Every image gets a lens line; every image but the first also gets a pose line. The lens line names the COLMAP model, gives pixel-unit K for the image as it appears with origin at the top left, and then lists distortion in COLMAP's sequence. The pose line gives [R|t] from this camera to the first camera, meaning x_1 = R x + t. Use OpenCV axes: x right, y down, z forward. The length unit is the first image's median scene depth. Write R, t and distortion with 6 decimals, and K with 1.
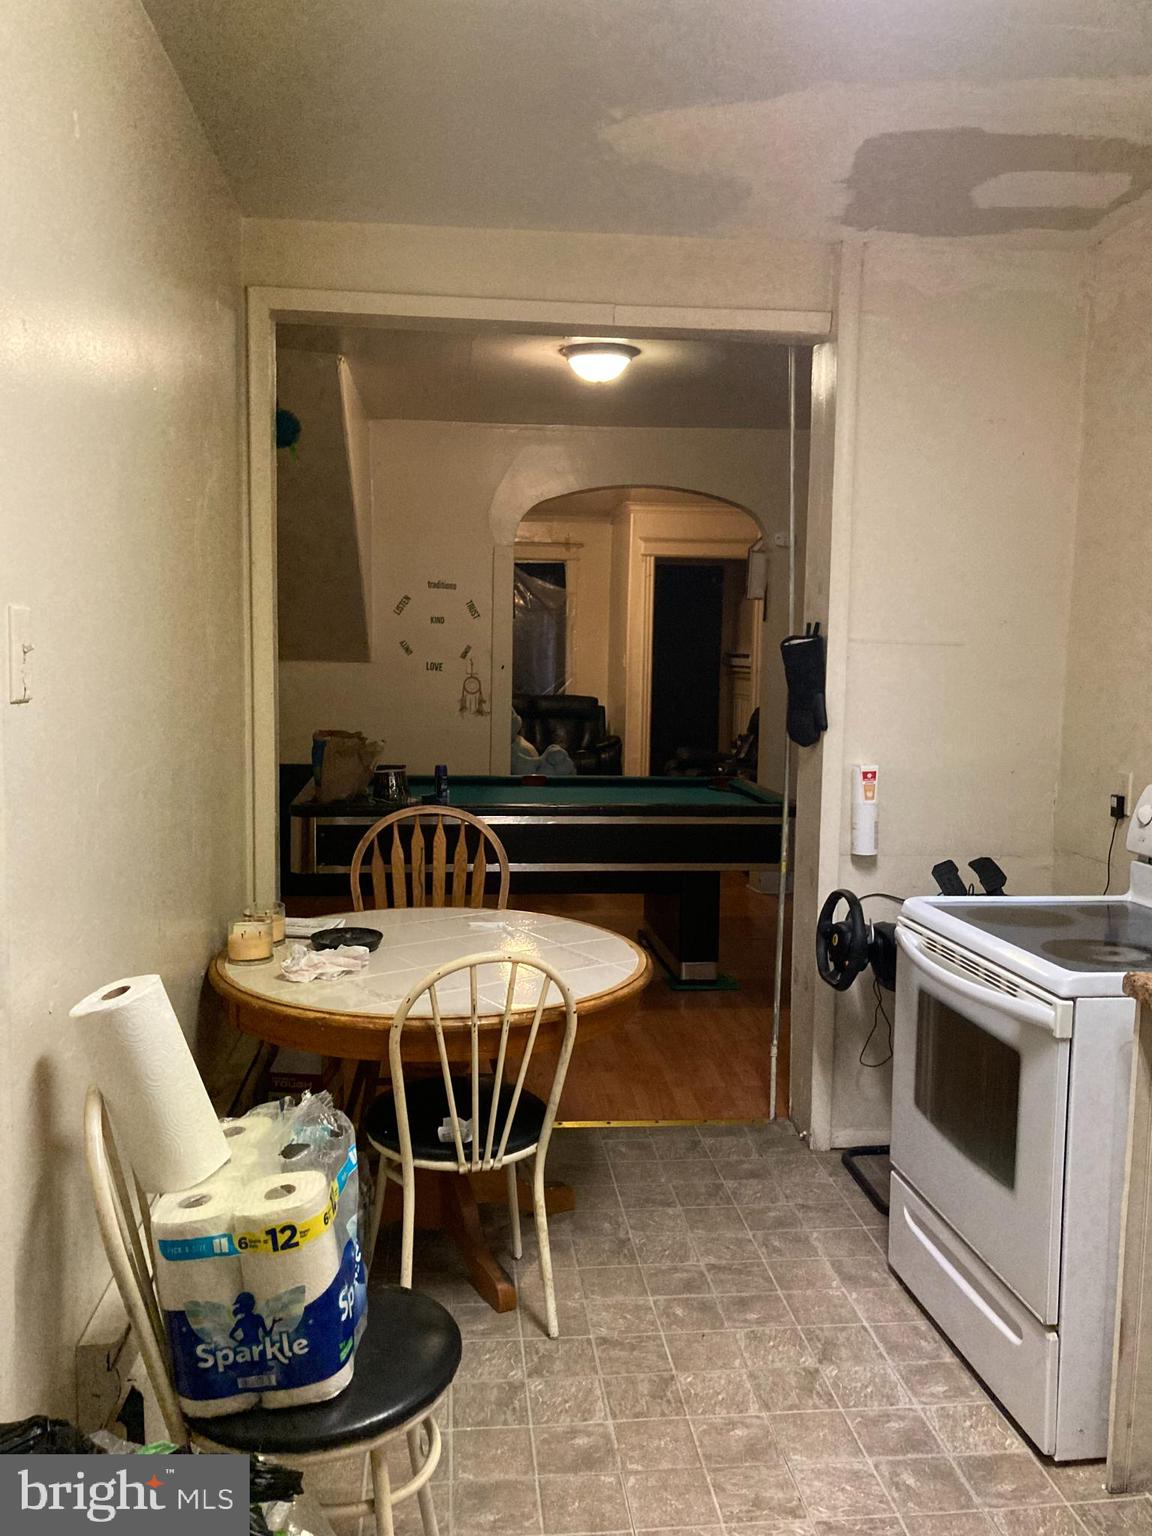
lens RADIAL K [[1237.5, 0, 575.1], [0, 1237.5, 764.0], [0, 0, 1]] dist [0.027513, -0.027776]
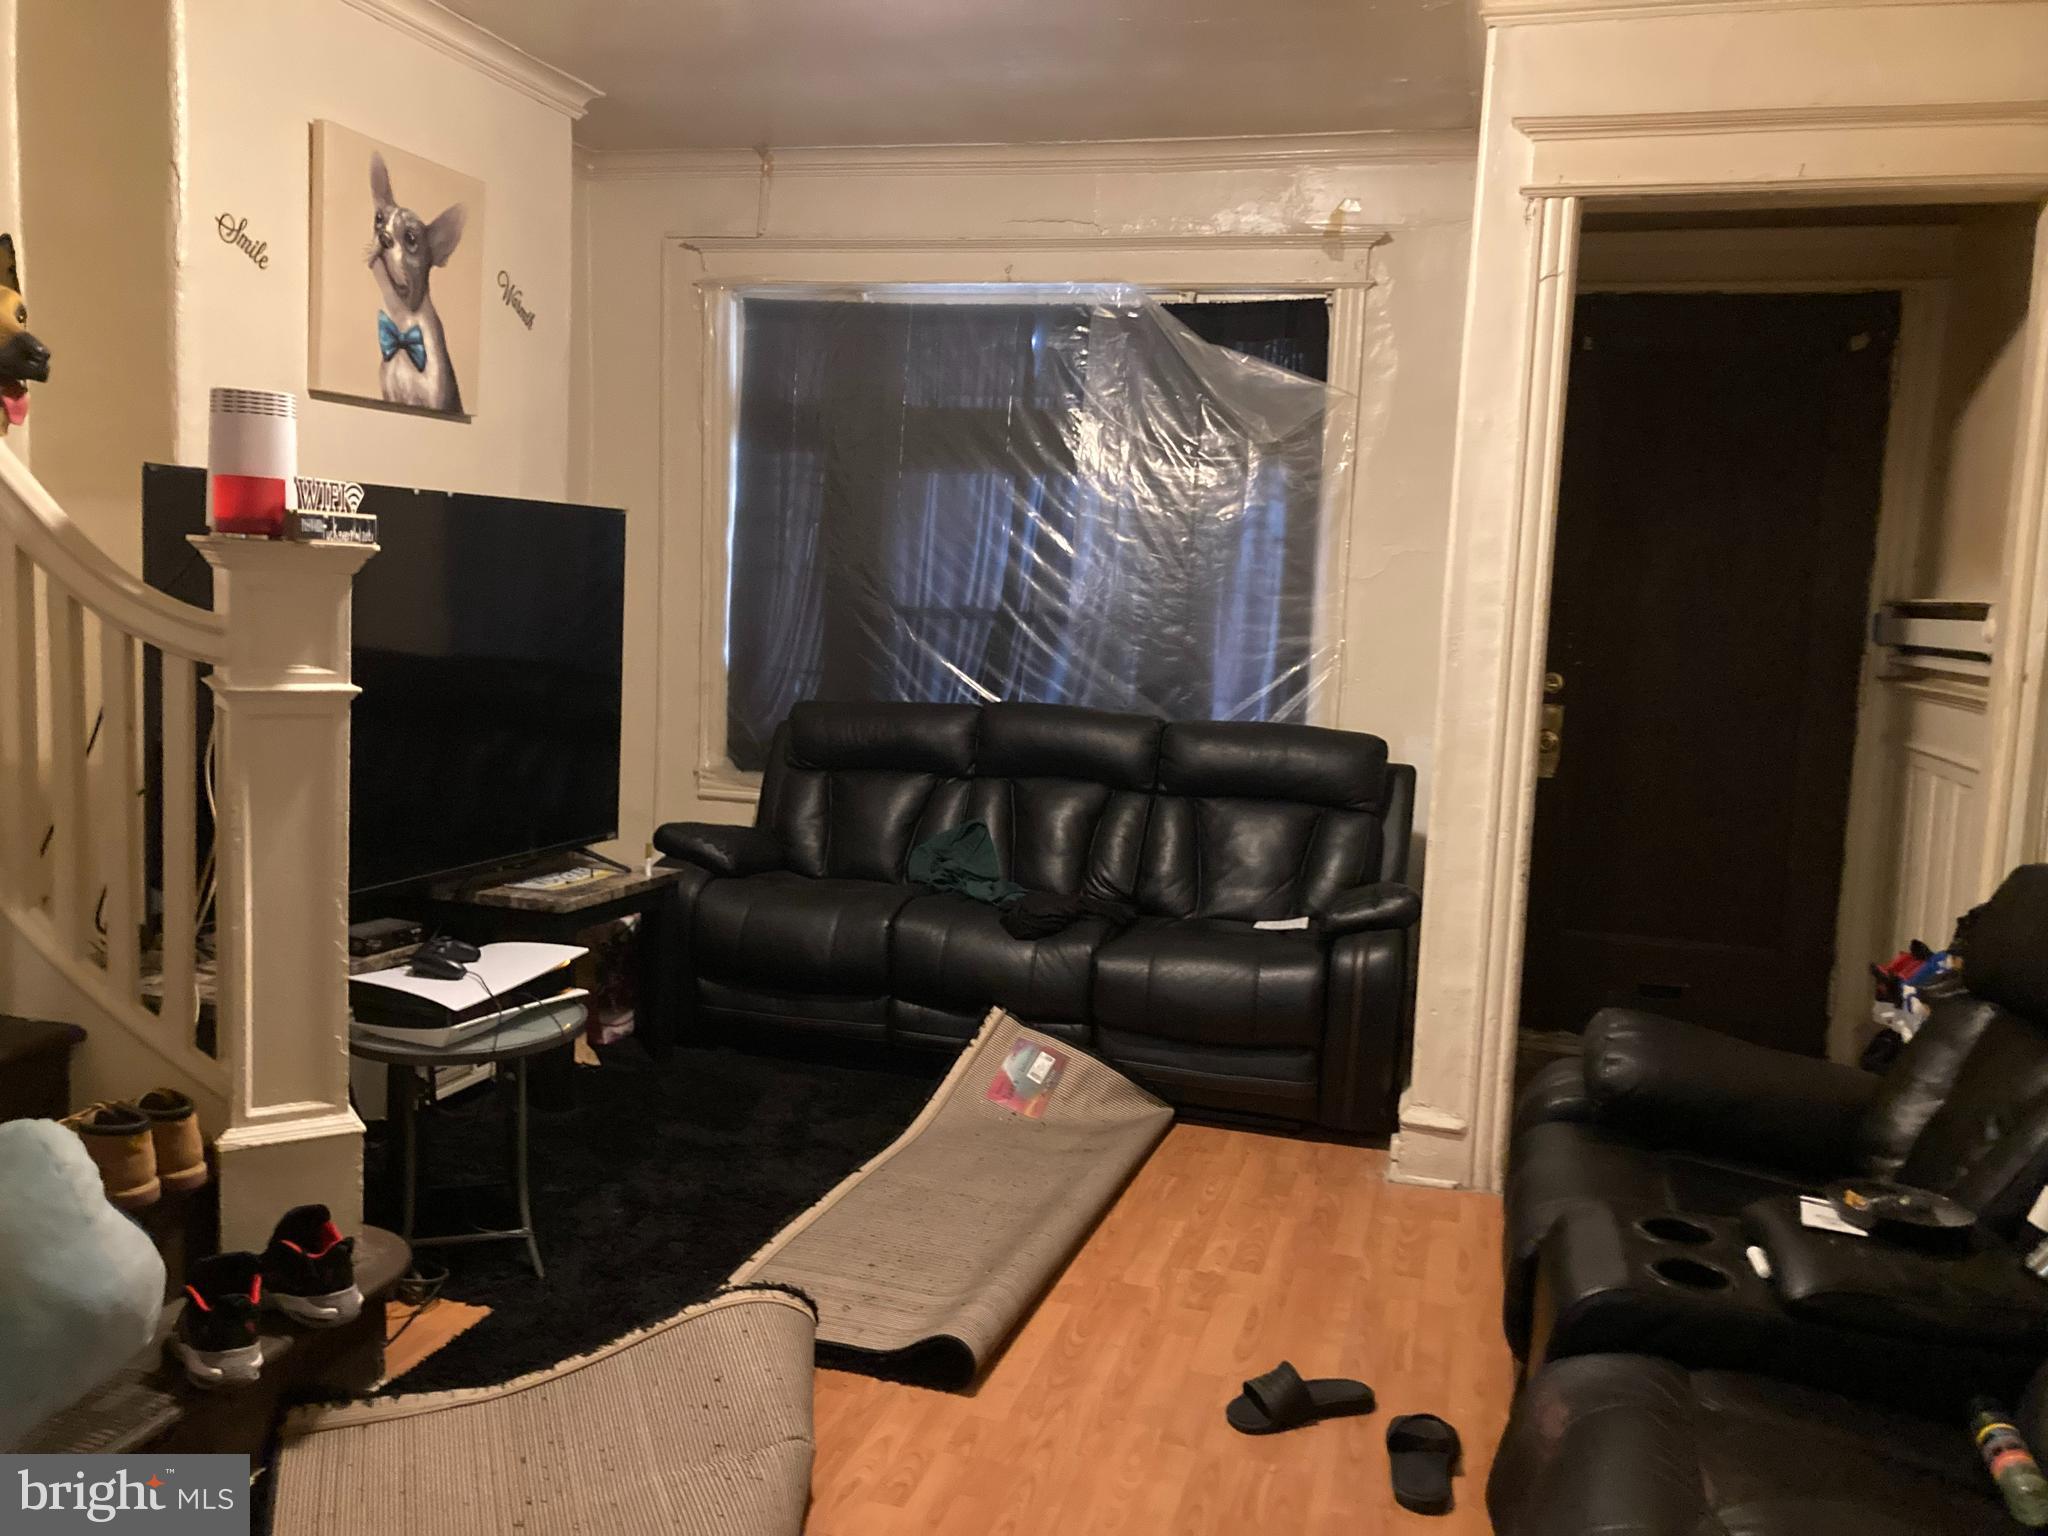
lens RADIAL K [[1650.0, 0, 1024.5], [0, 1650.0, 753.2], [0, 0, 1]] dist [0.027513, -0.027776]
pose [[0.928051, 0.061626, -0.367320, 0.085294], [-0.062265, 0.998008, 0.010124, -0.050032], [0.367213, 0.013476, 0.930039, 0.616664]]
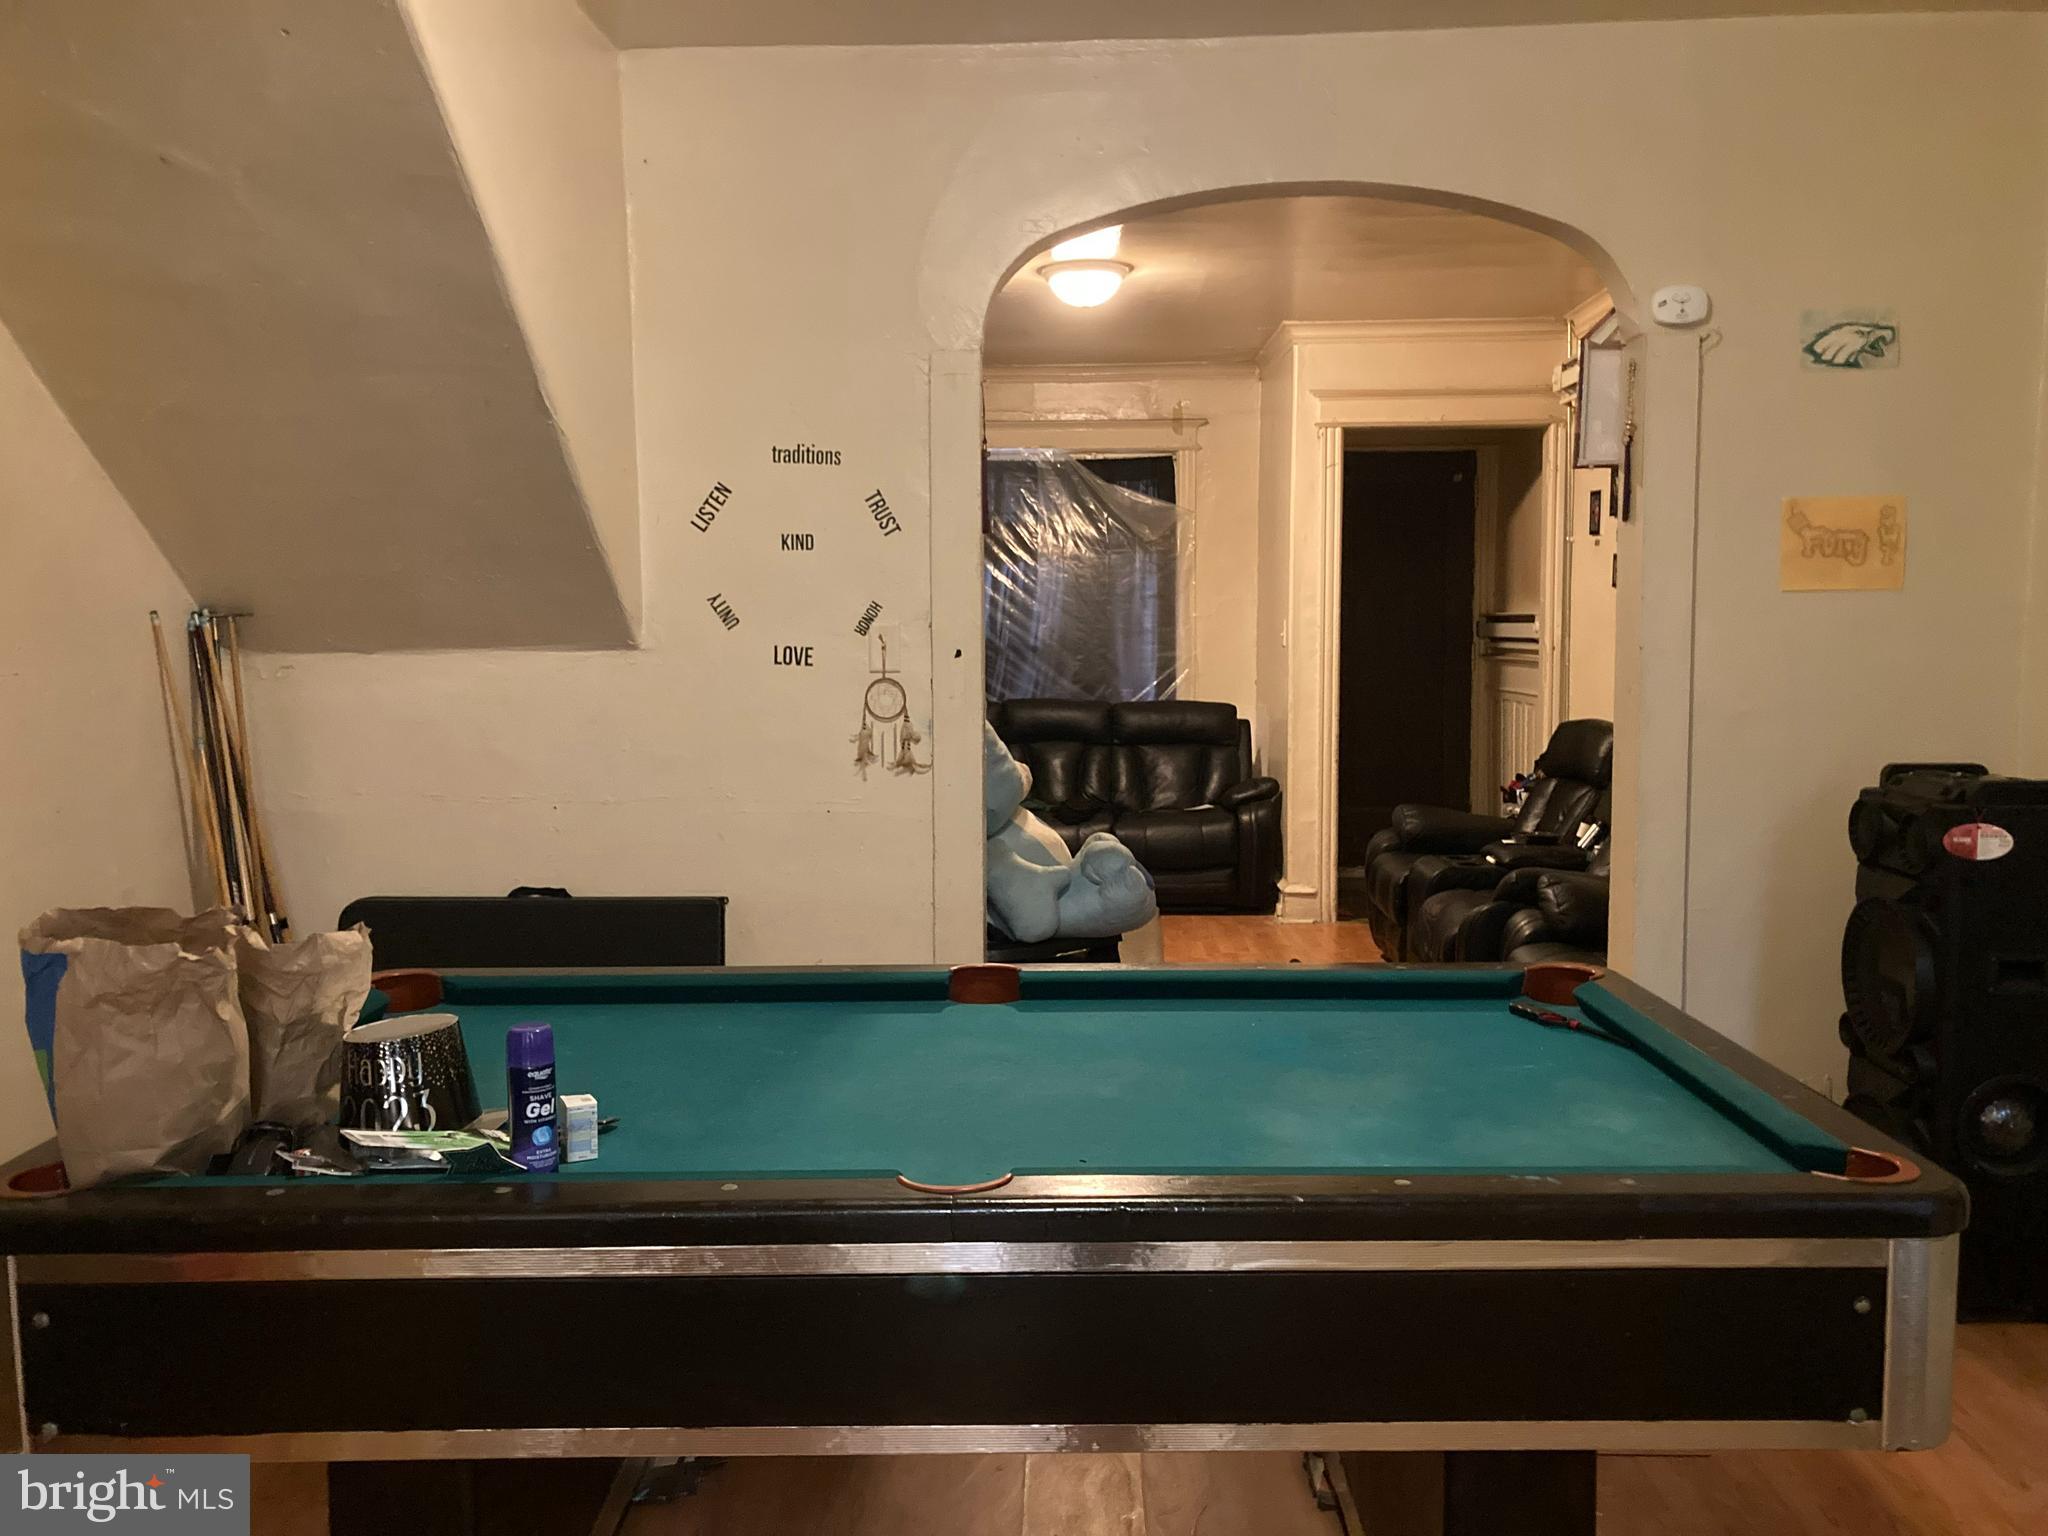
lens RADIAL K [[1650.0, 0, 1006.0], [0, 1650.0, 785.4], [0, 0, 1]] dist [0.027513, -0.027776]
pose [[0.990051, -0.011158, -0.140267, 0.019908], [0.011665, 0.999928, 0.002788, -0.022594], [0.140226, -0.004396, 0.990110, 0.290438]]
